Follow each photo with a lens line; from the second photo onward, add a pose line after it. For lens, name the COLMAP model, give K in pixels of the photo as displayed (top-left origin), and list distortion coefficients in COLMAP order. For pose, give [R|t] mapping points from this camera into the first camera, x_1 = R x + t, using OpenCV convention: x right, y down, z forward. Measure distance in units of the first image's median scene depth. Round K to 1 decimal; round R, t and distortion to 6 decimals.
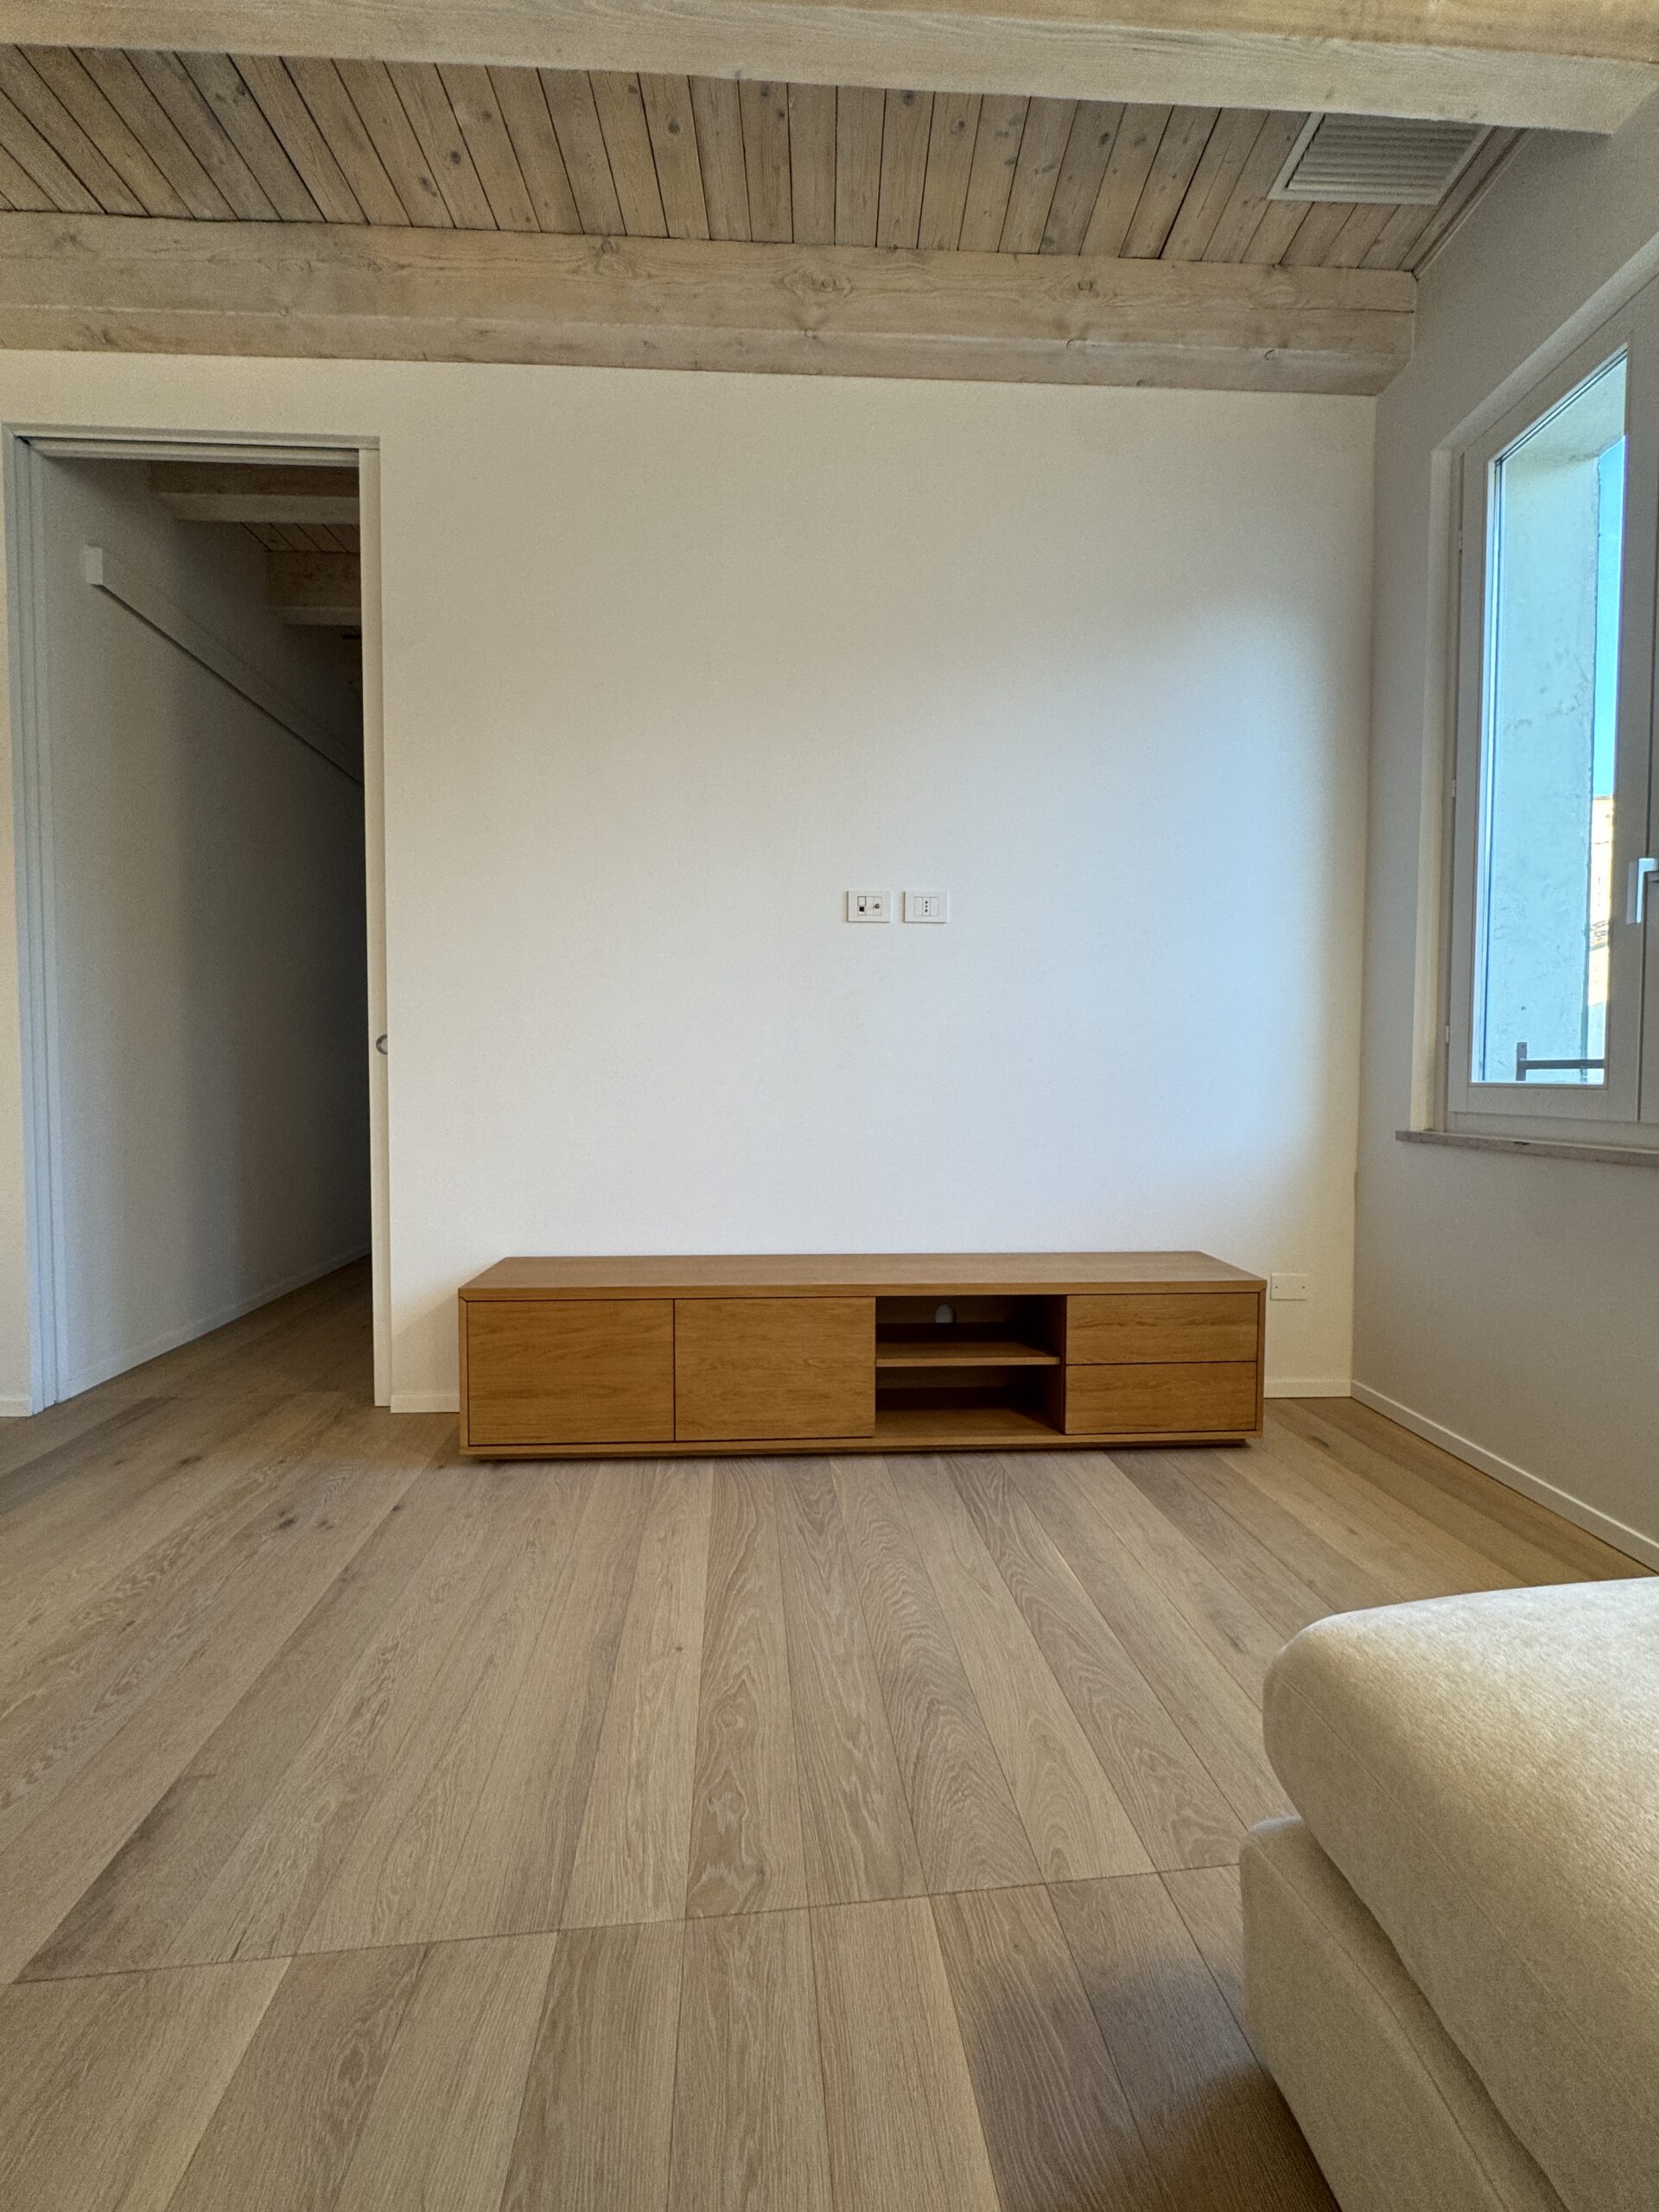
lens RADIAL K [[888.6, 0, 832.6], [0, 888.6, 1105.2], [0, 0, 1]] dist [-0.000758, -0.000342]
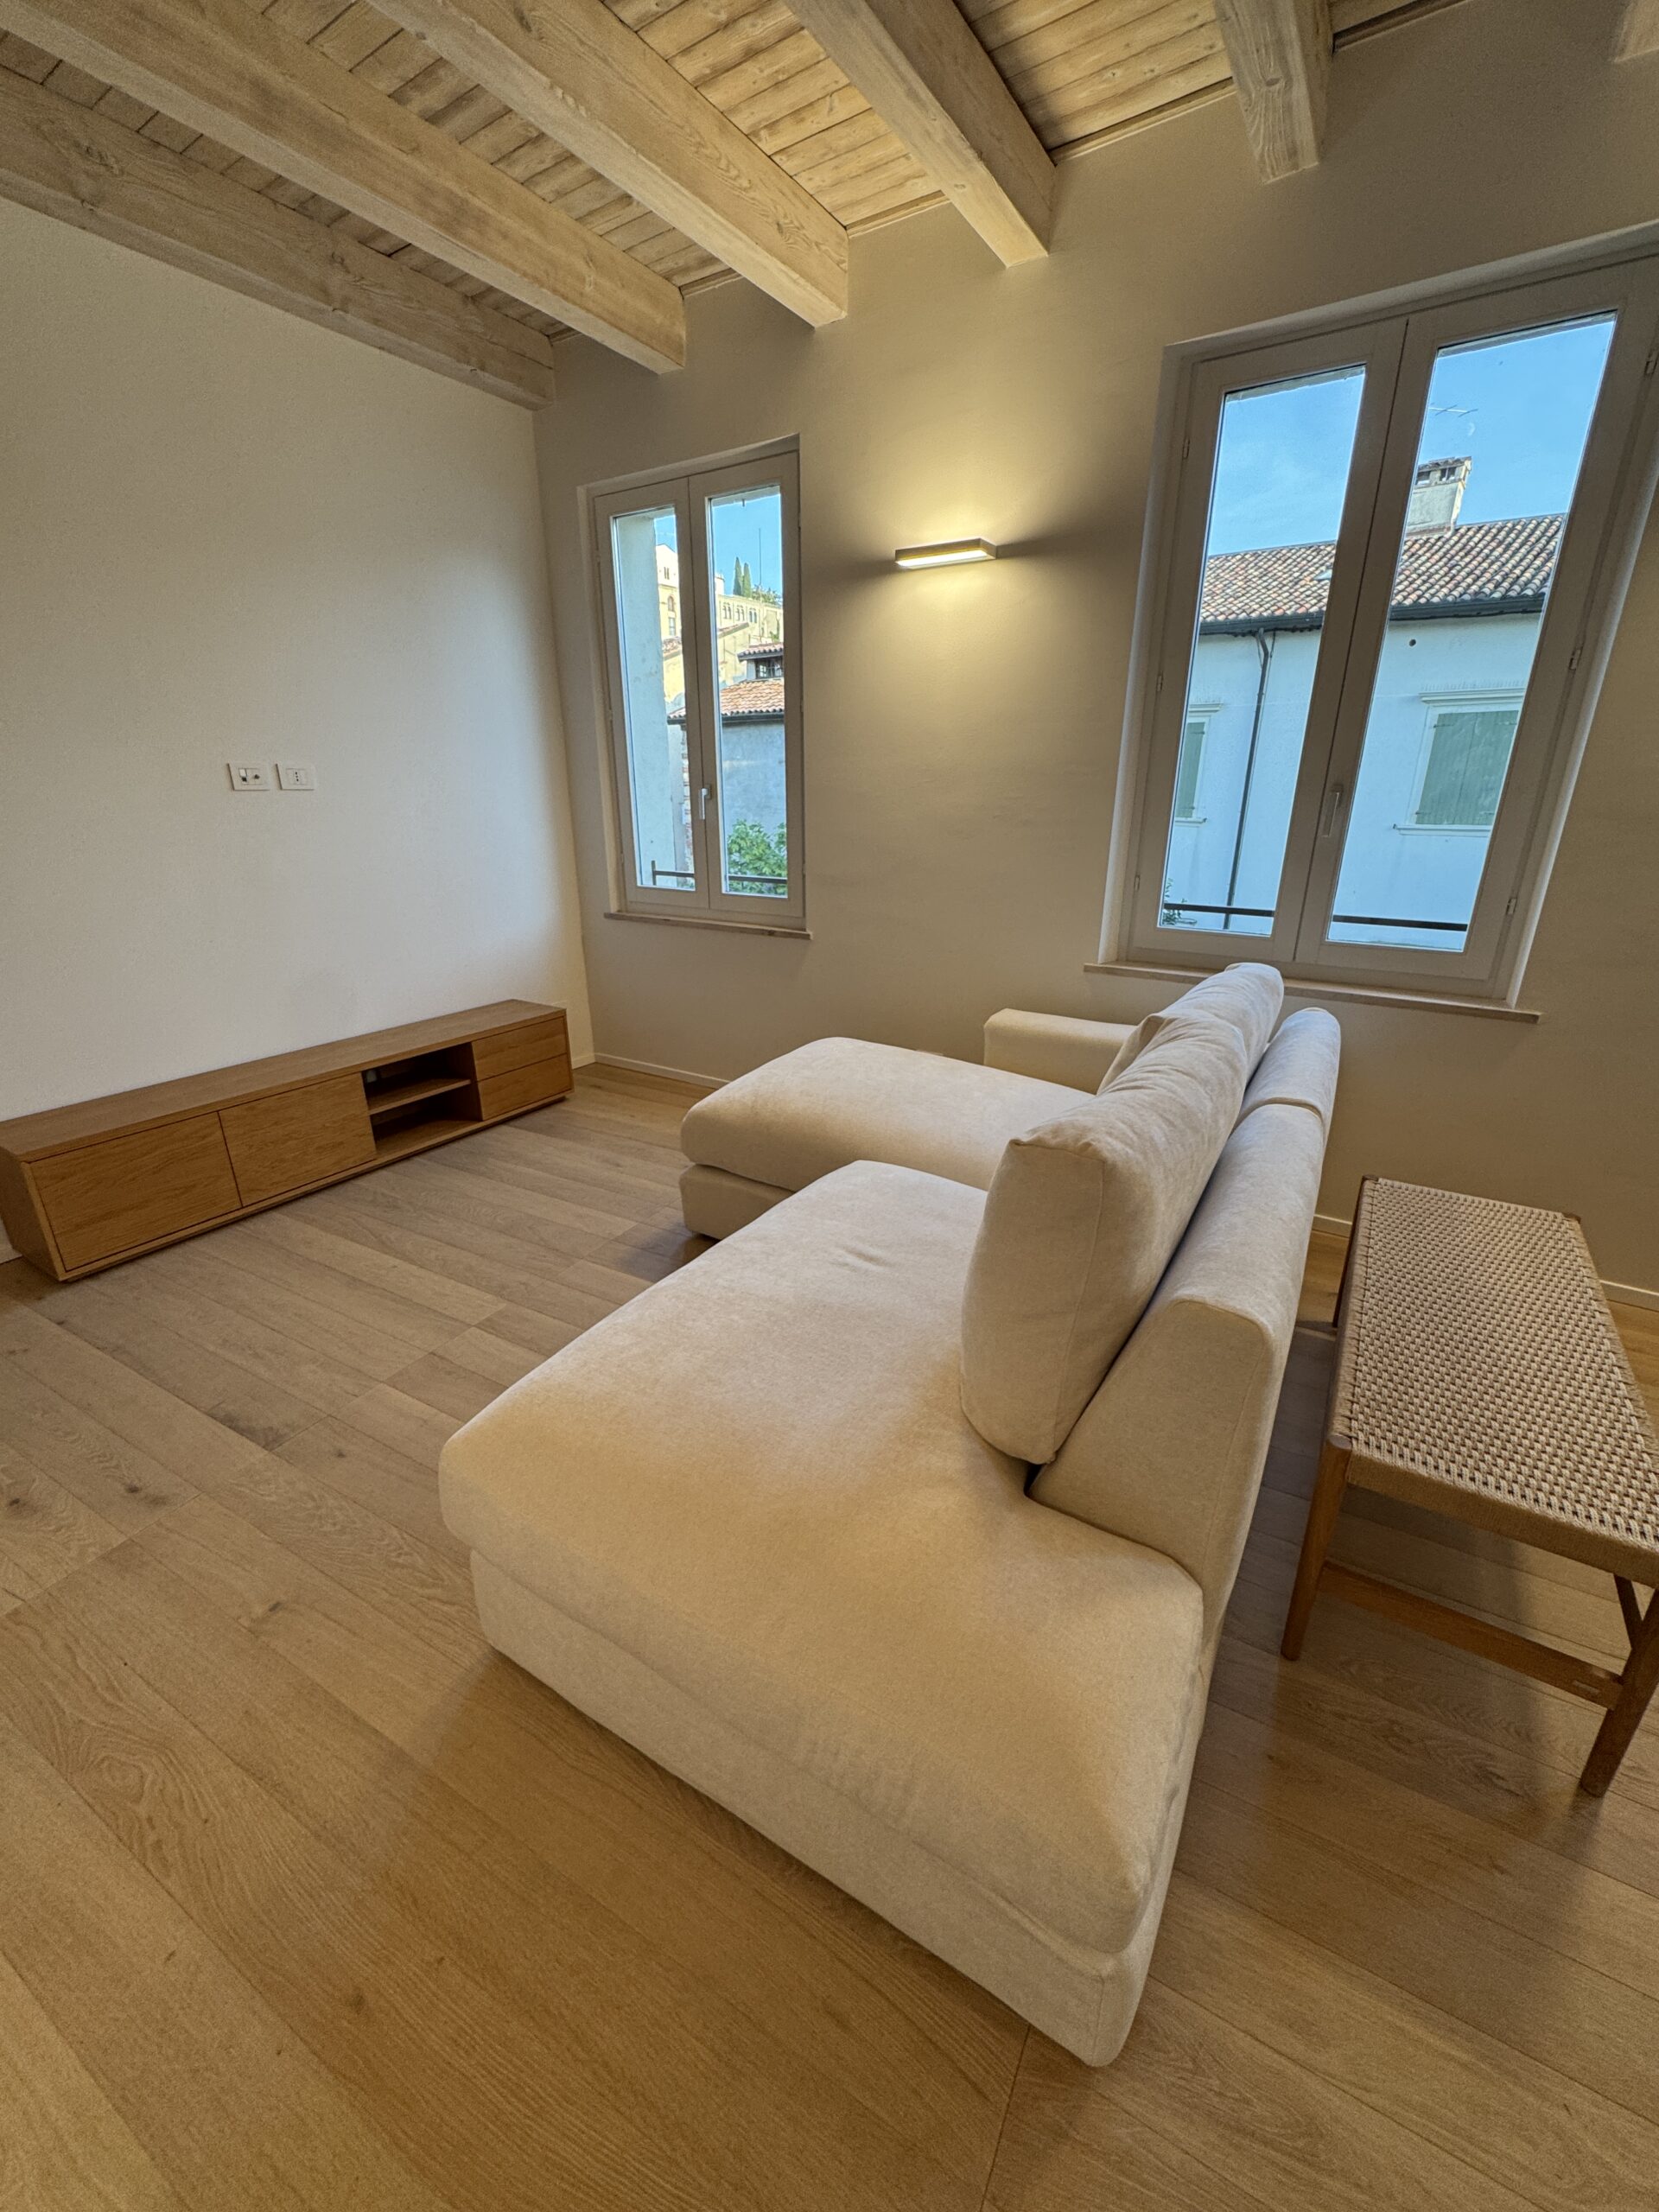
lens RADIAL K [[892.4, 0, 826.5], [0, 892.4, 1108.5], [0, 0, 1]] dist [-0.001064, -0.000768]
pose [[0.581794, -0.285166, 0.761706, -0.655298], [0.034098, 0.944249, 0.327462, -0.191451], [-0.812621, -0.164543, 0.559082, -0.492423]]
